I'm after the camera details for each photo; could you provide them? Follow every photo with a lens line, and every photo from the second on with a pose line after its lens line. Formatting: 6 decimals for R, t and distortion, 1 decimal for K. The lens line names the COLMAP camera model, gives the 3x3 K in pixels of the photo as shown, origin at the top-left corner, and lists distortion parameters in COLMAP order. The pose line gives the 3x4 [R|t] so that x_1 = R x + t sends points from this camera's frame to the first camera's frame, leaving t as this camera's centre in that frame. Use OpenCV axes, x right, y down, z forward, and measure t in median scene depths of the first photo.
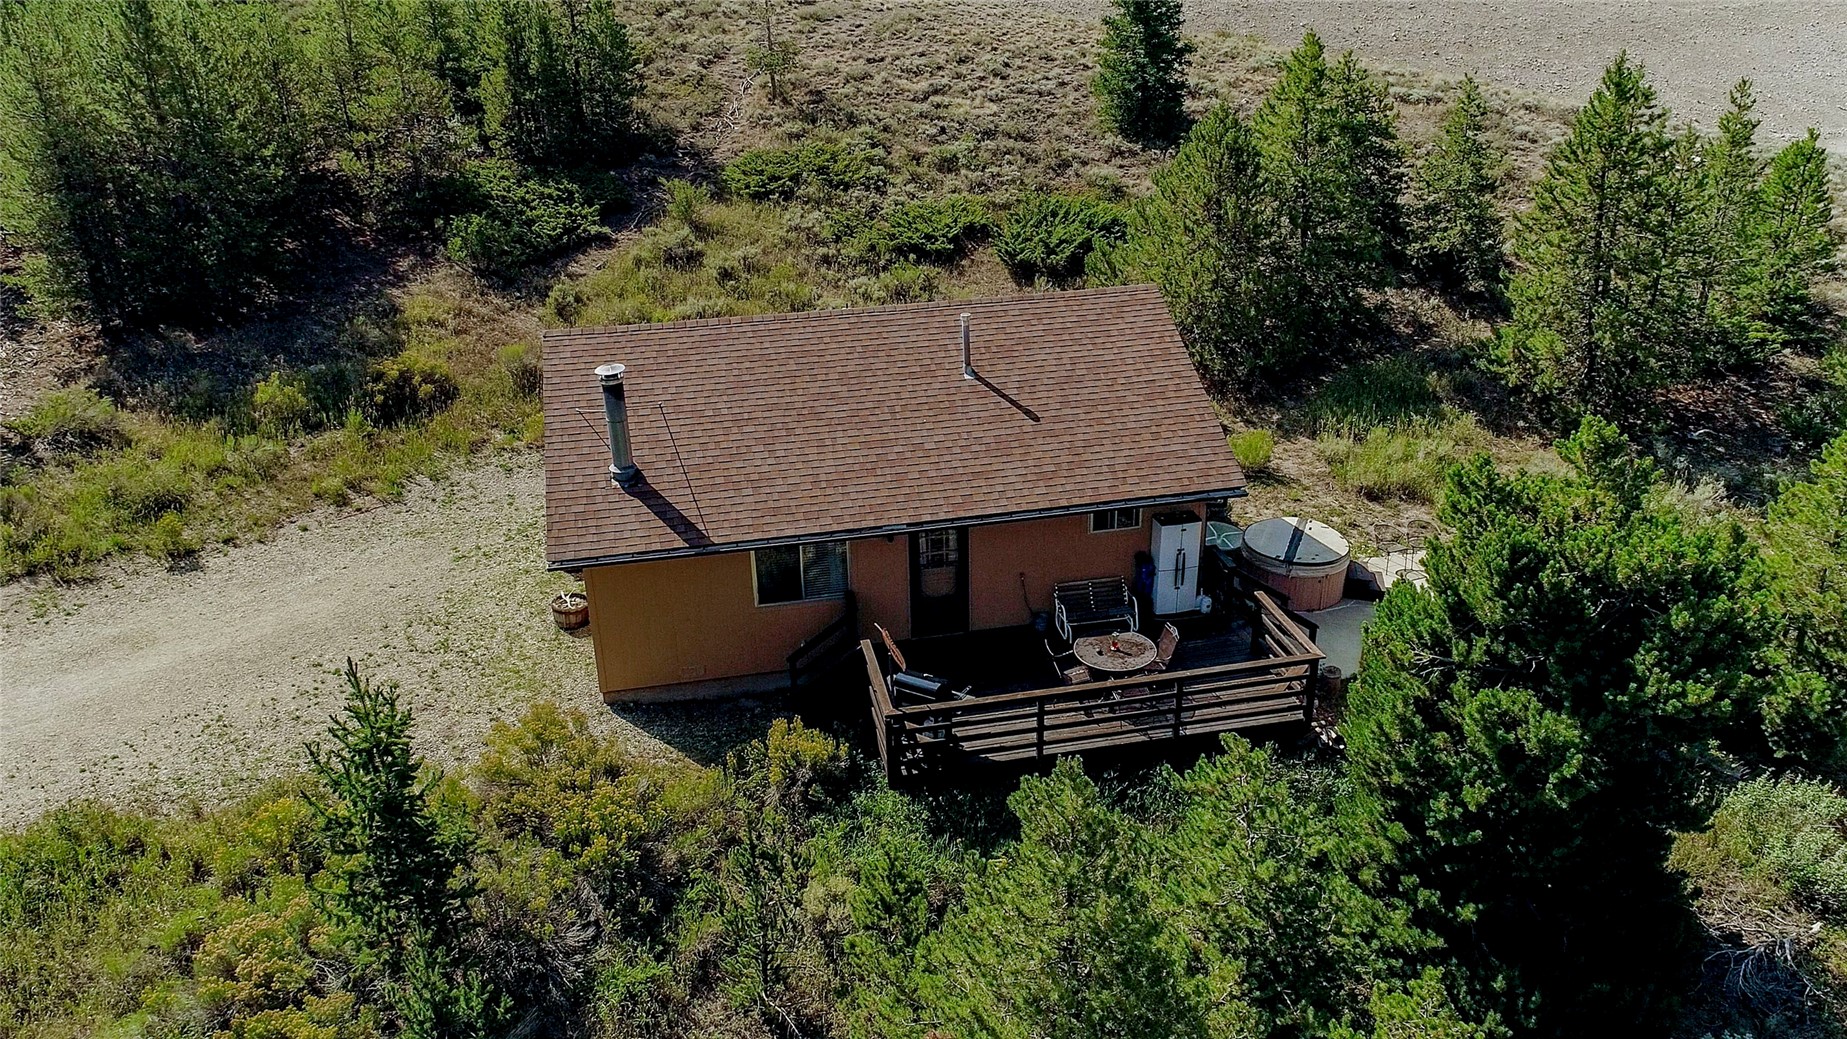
lens RADIAL K [[1362.5, 0, 923.5], [0, 1362.5, 519.5], [0, 0, 1]] dist [-0.002948, -0.001894]
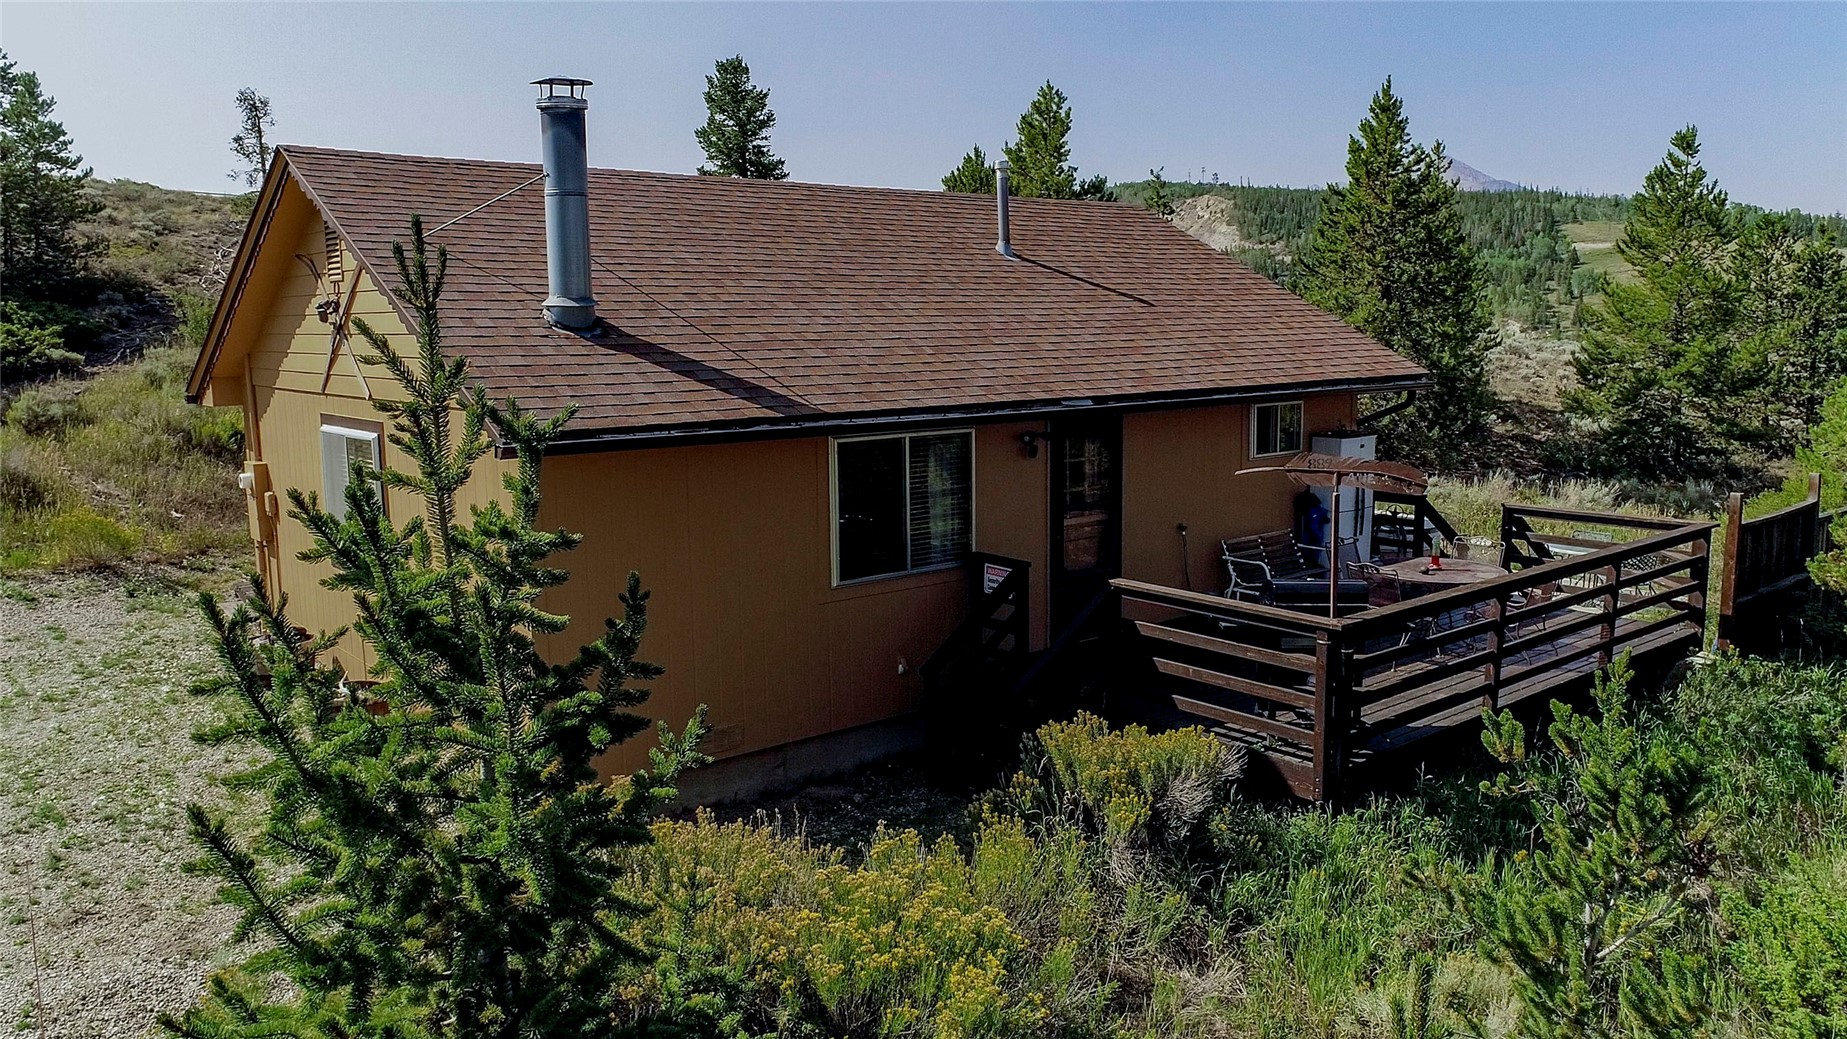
lens RADIAL K [[1347.3, 0, 919.5], [0, 1347.3, 525.0], [0, 0, 1]] dist [-0.009901, 0.002666]
pose [[0.886197, -0.057626, 0.459710, -0.239077], [0.180595, 0.956715, -0.228212, 0.119803], [-0.426661, 0.285263, 0.858246, 0.398186]]
